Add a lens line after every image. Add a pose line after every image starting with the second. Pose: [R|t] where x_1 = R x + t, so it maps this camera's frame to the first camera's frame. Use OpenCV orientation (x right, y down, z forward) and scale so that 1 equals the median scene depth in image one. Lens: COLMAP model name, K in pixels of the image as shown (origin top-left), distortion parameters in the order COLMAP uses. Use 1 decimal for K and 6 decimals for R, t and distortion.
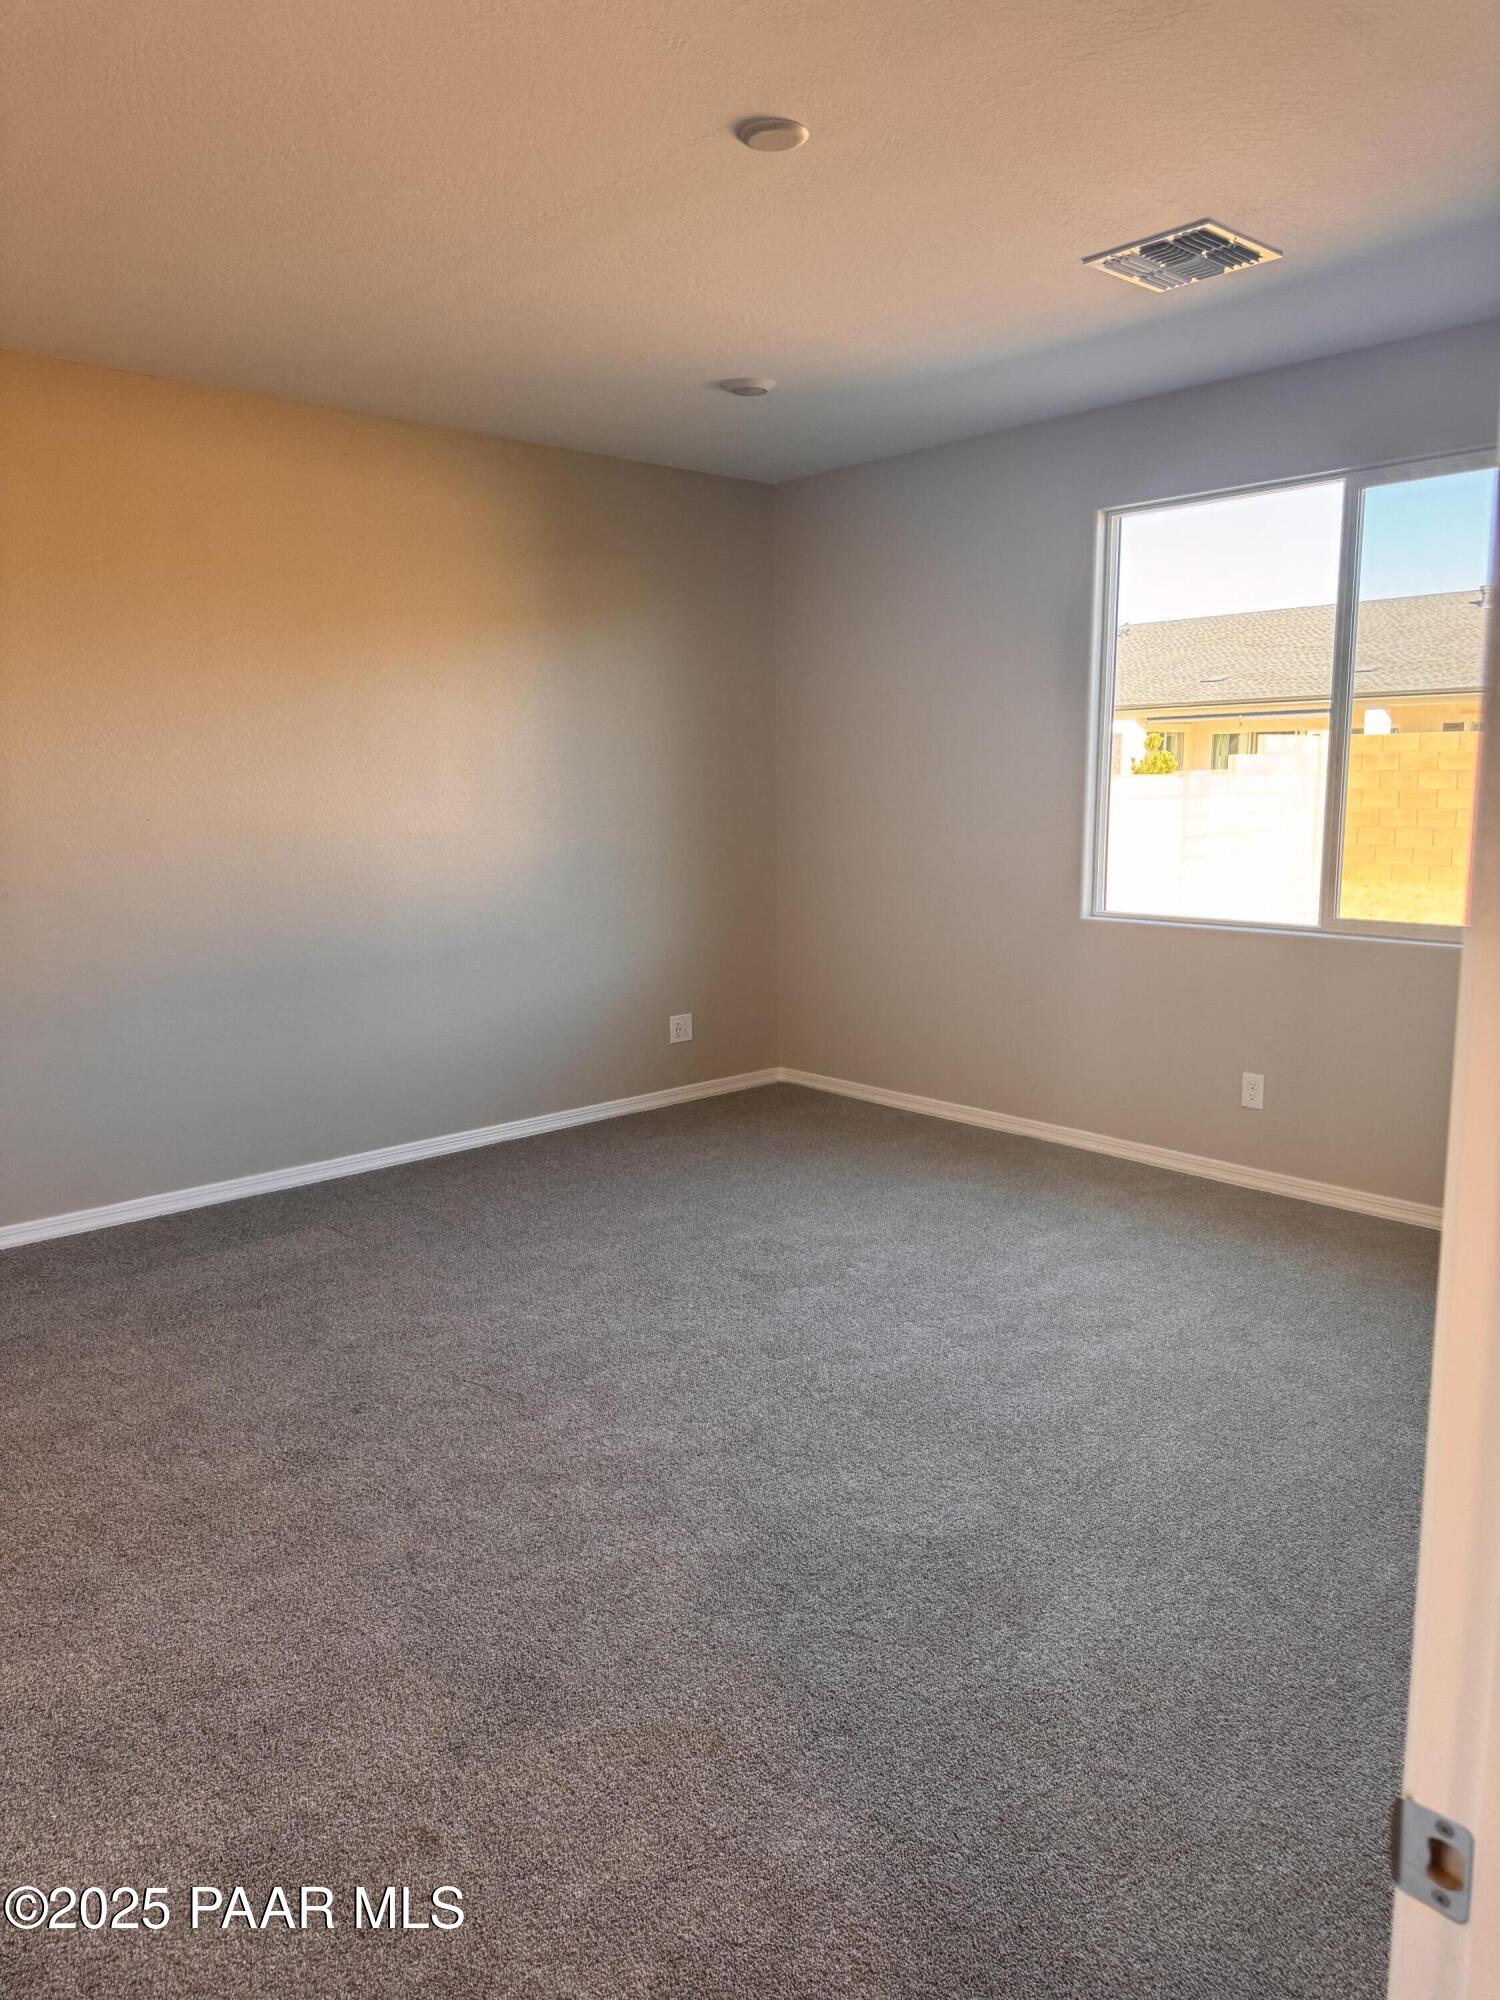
lens RADIAL K [[1392.4, 0, 748.5], [0, 1392.4, 1018.4], [0, 0, 1]] dist [0.132939, -0.276182]
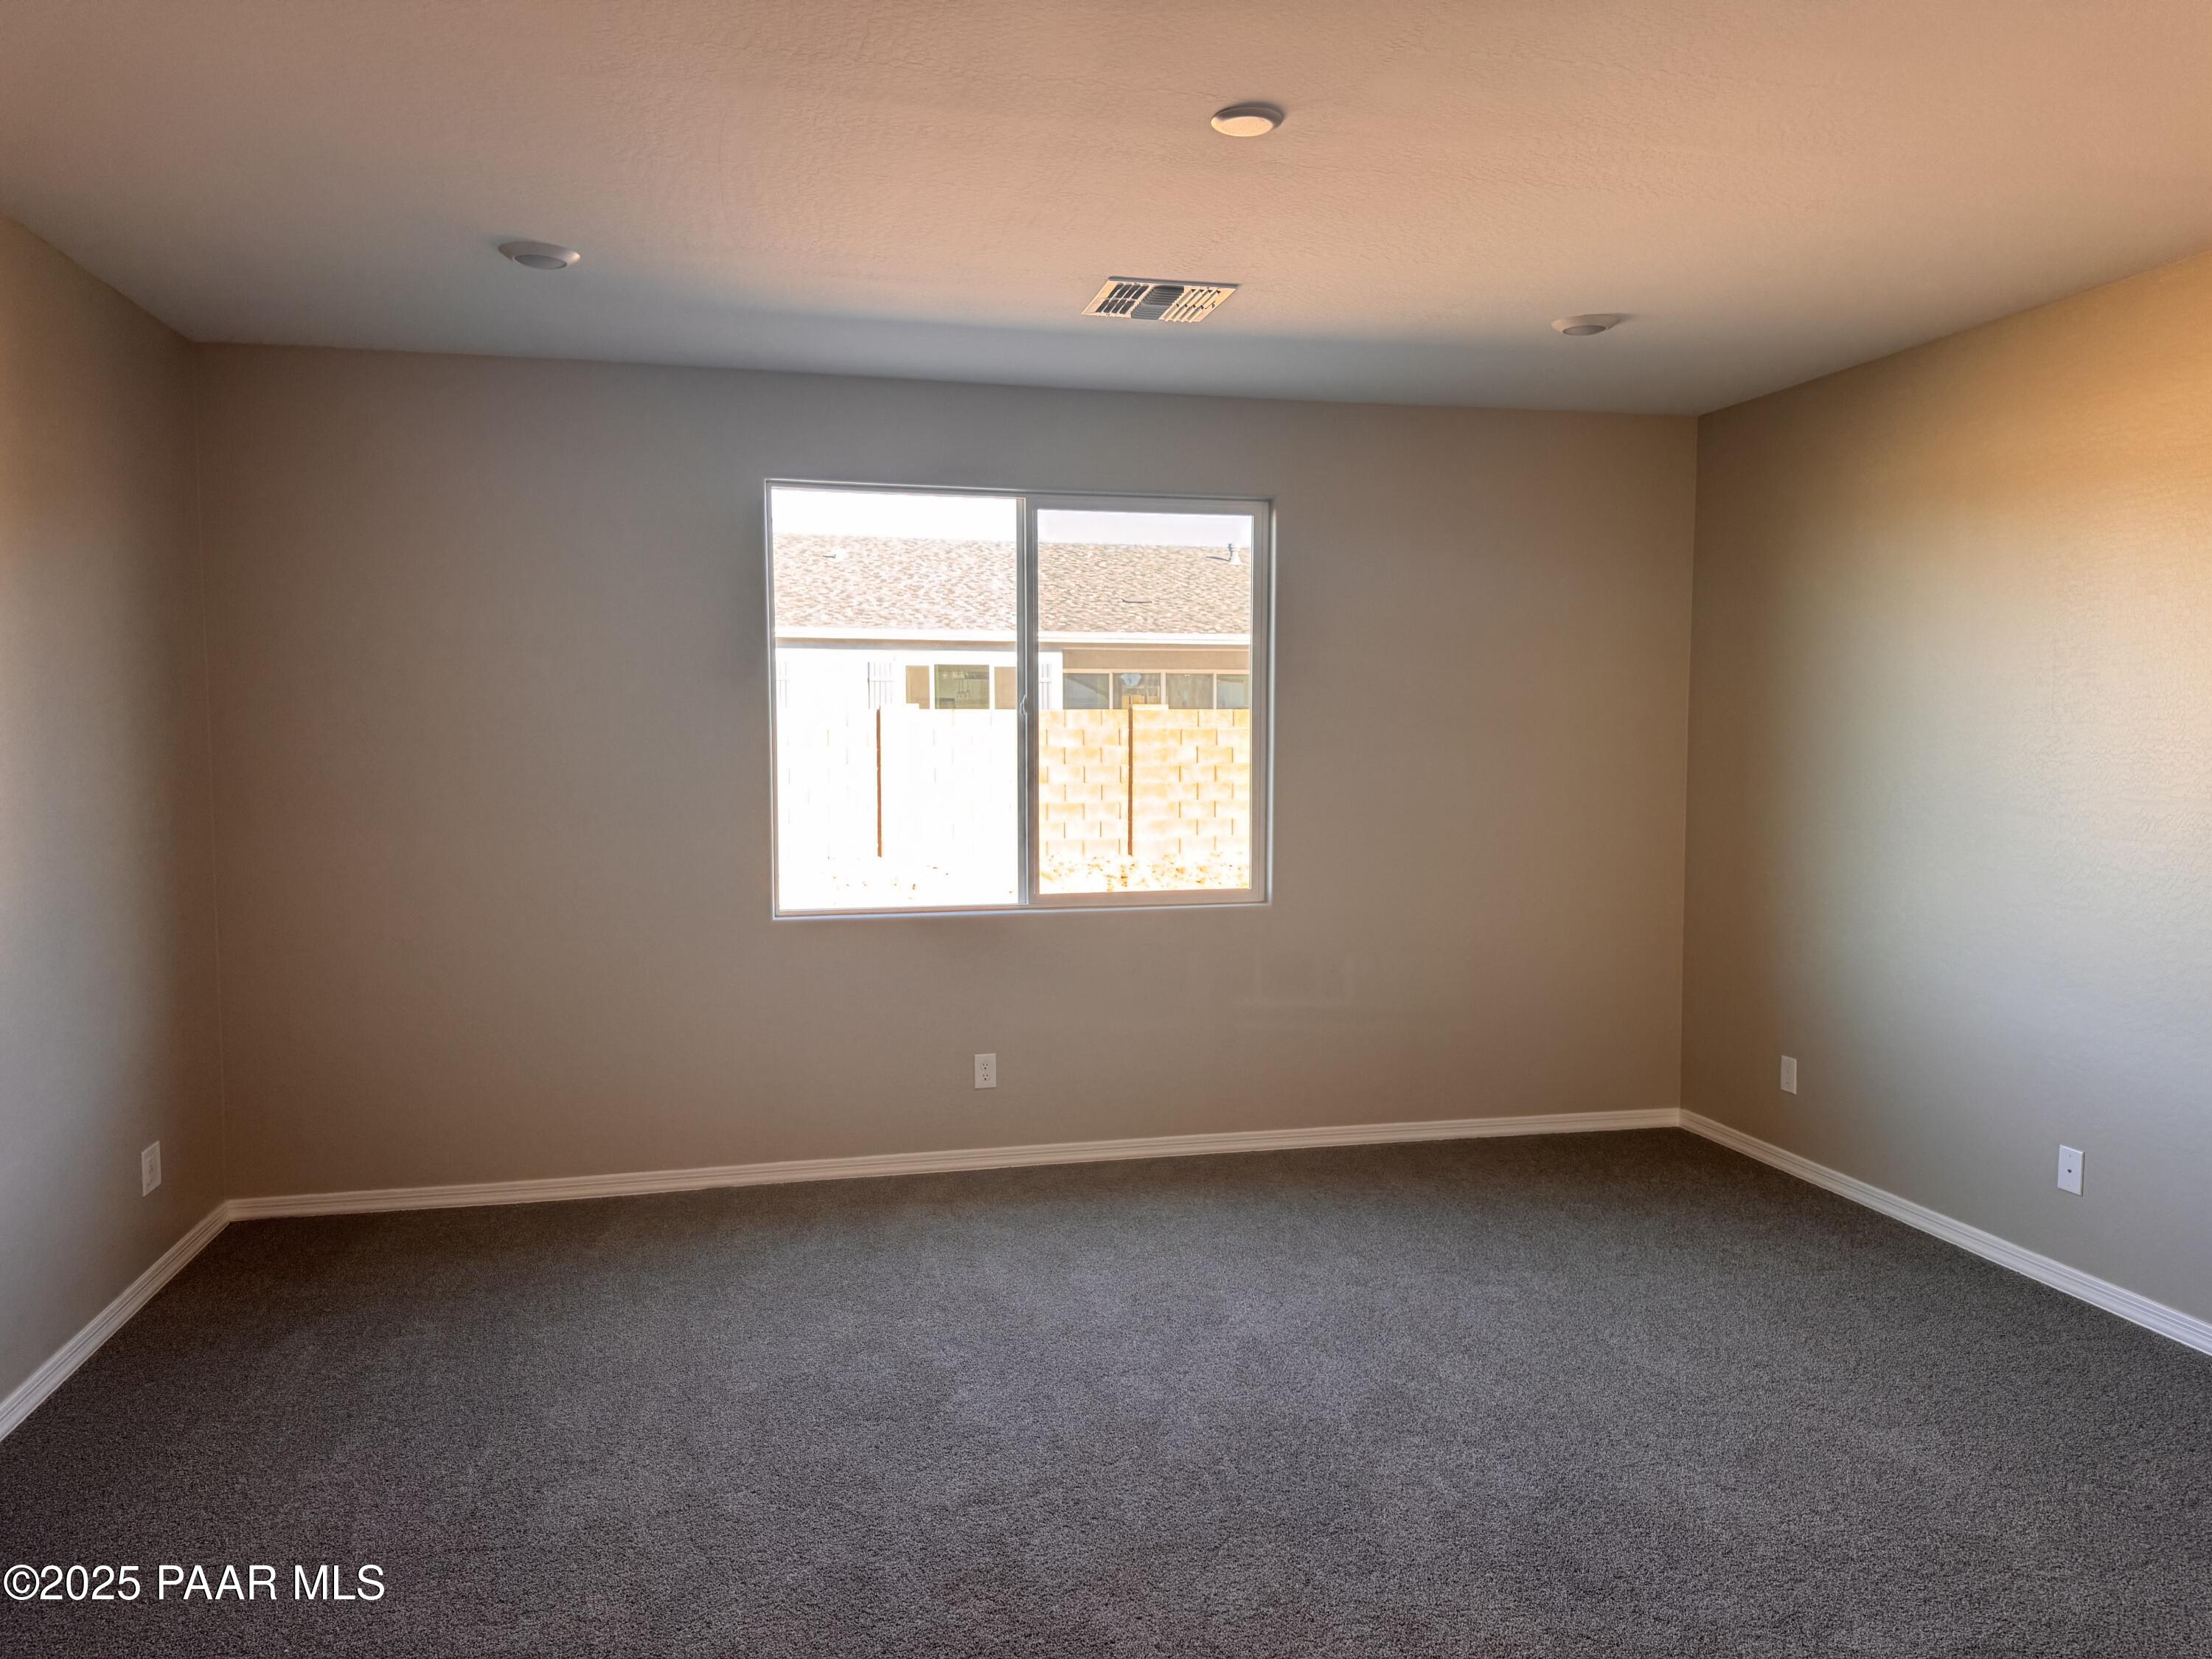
lens RADIAL K [[1540.0, 0, 1106.0], [0, 1540.0, 829.5], [0, 0, 1]] dist [0.132939, -0.276182]
pose [[0.479679, -0.046740, 0.876198, -0.589752], [0.148864, 0.988439, -0.028770, -0.078371], [-0.864724, 0.144235, 0.481092, 0.380046]]
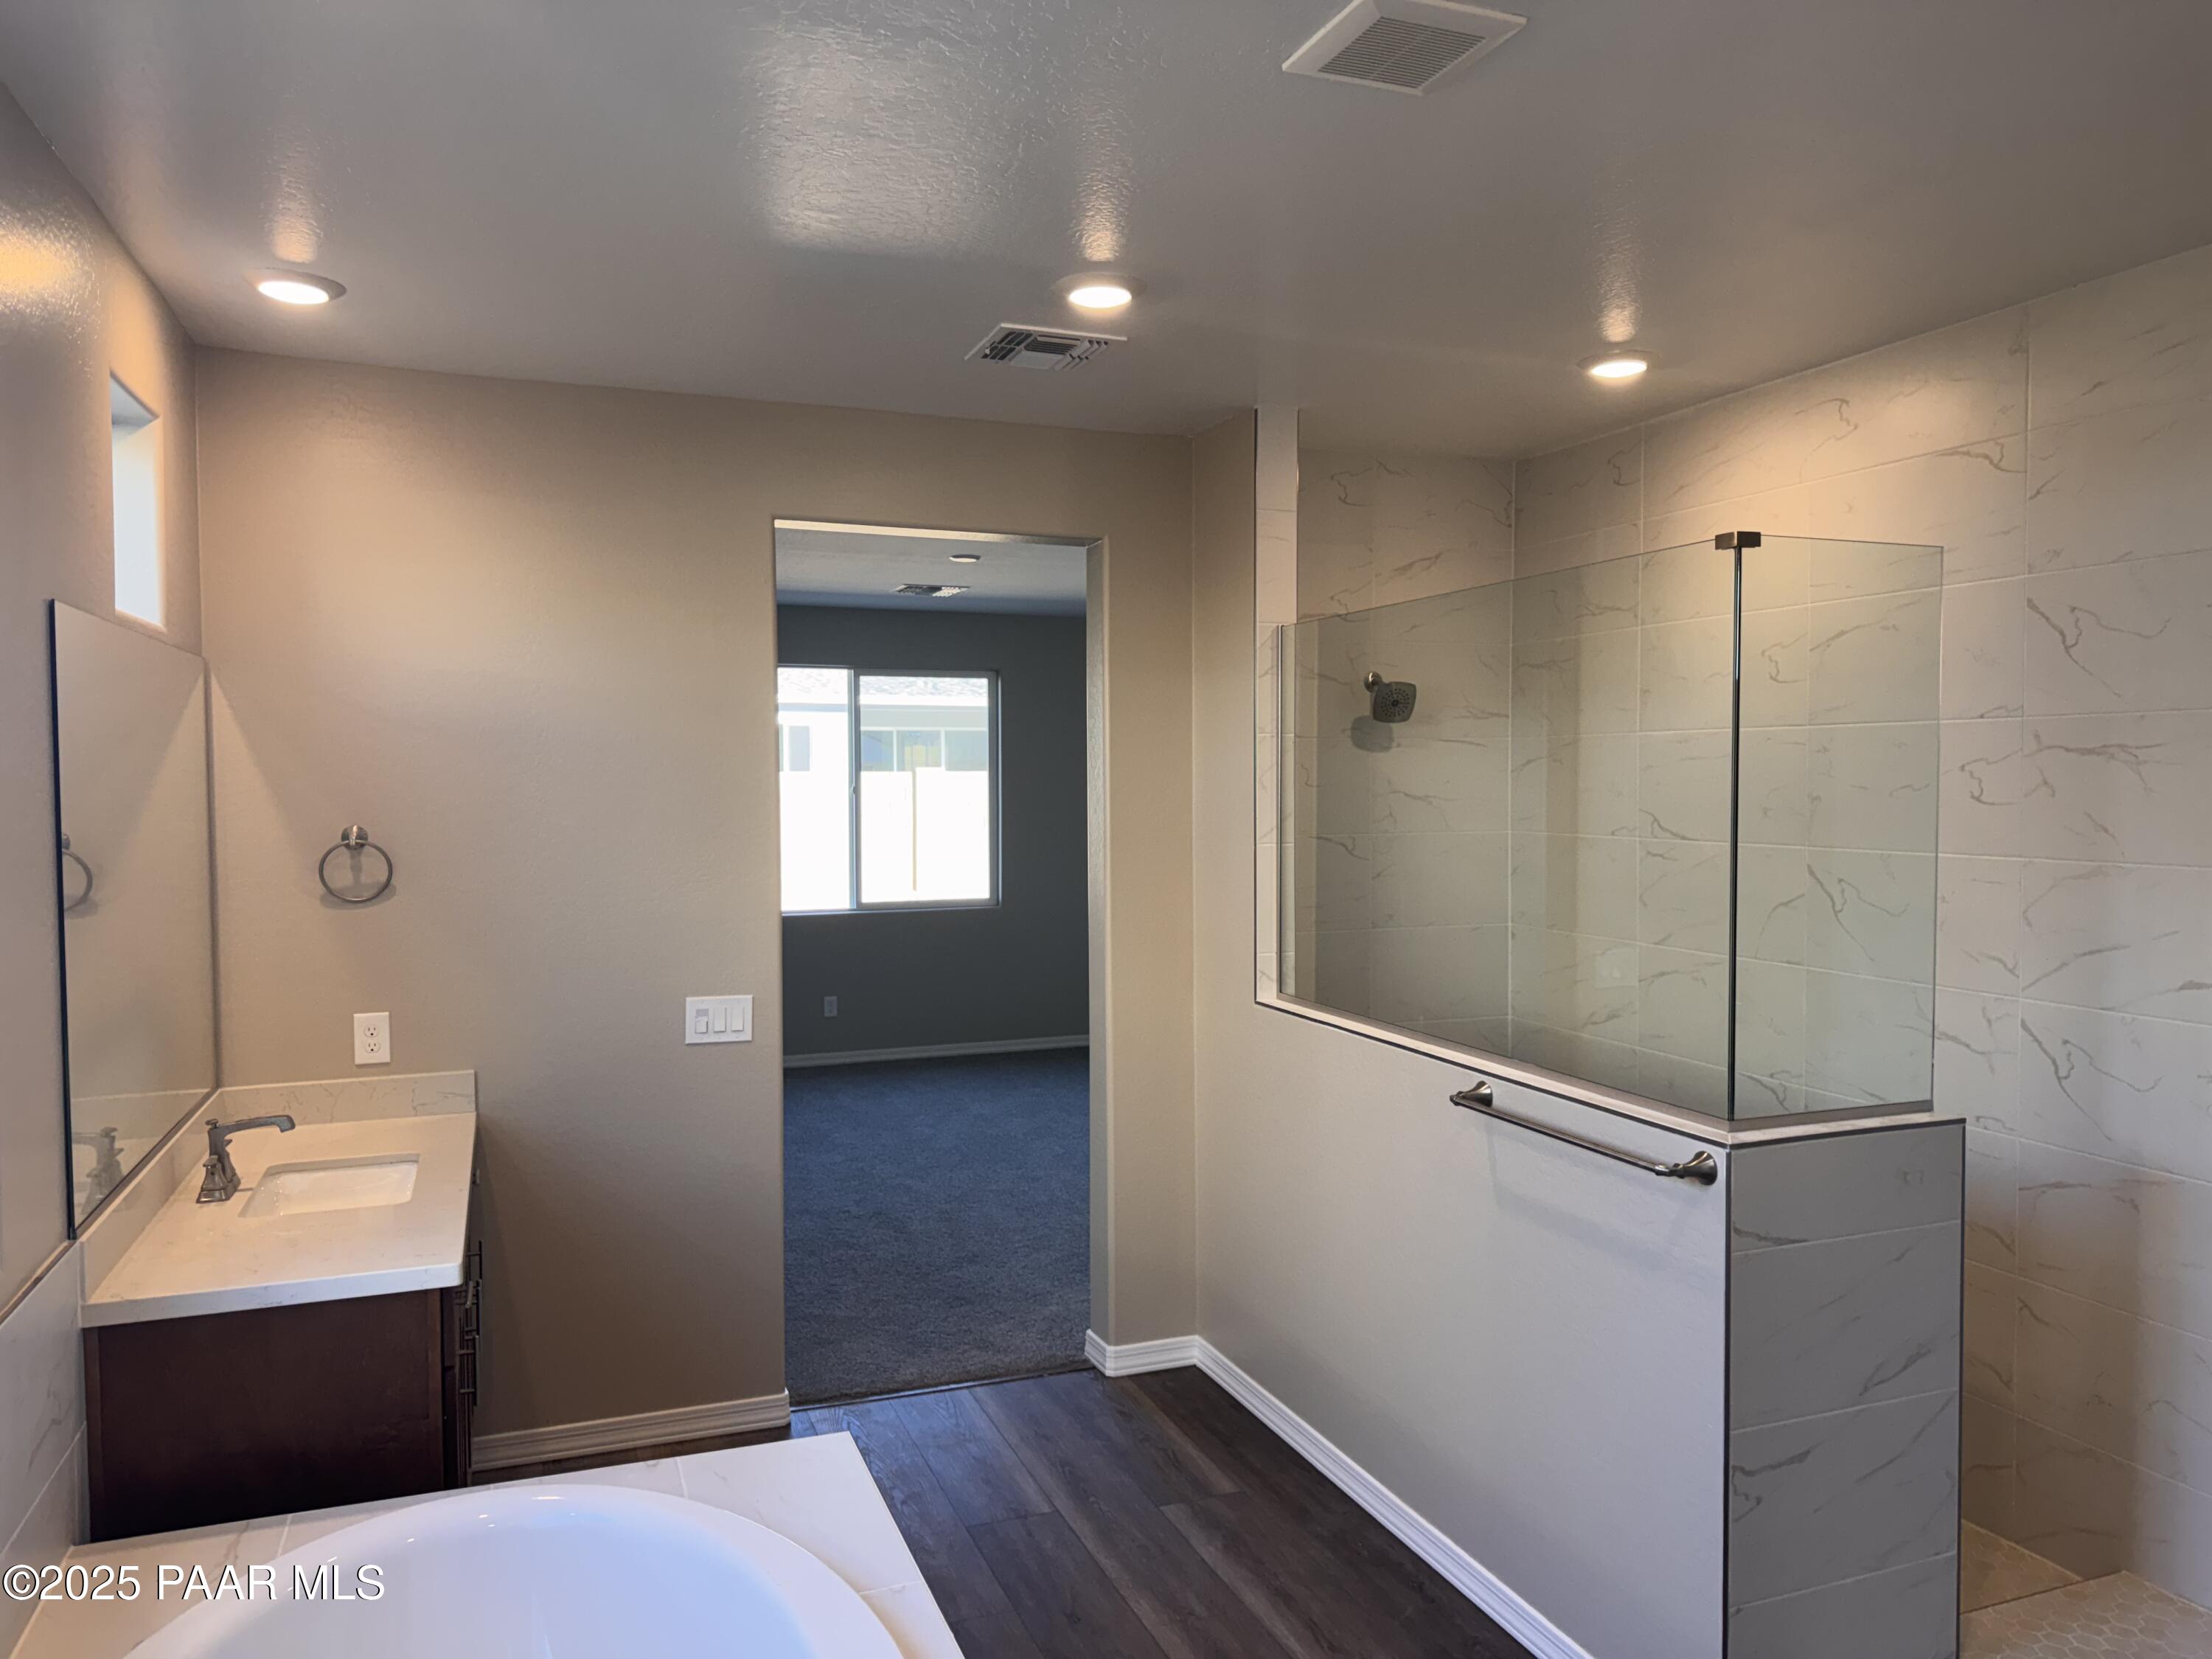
lens RADIAL K [[1551.3, 0, 1106.0], [0, 1551.3, 829.5], [0, 0, 1]] dist [0.051941, -0.063009]
pose [[0.352703, -0.023825, 0.935432, -1.340546], [0.160909, 0.986329, -0.035550, -0.041761], [-0.921796, 0.163058, 0.351715, -0.009508]]
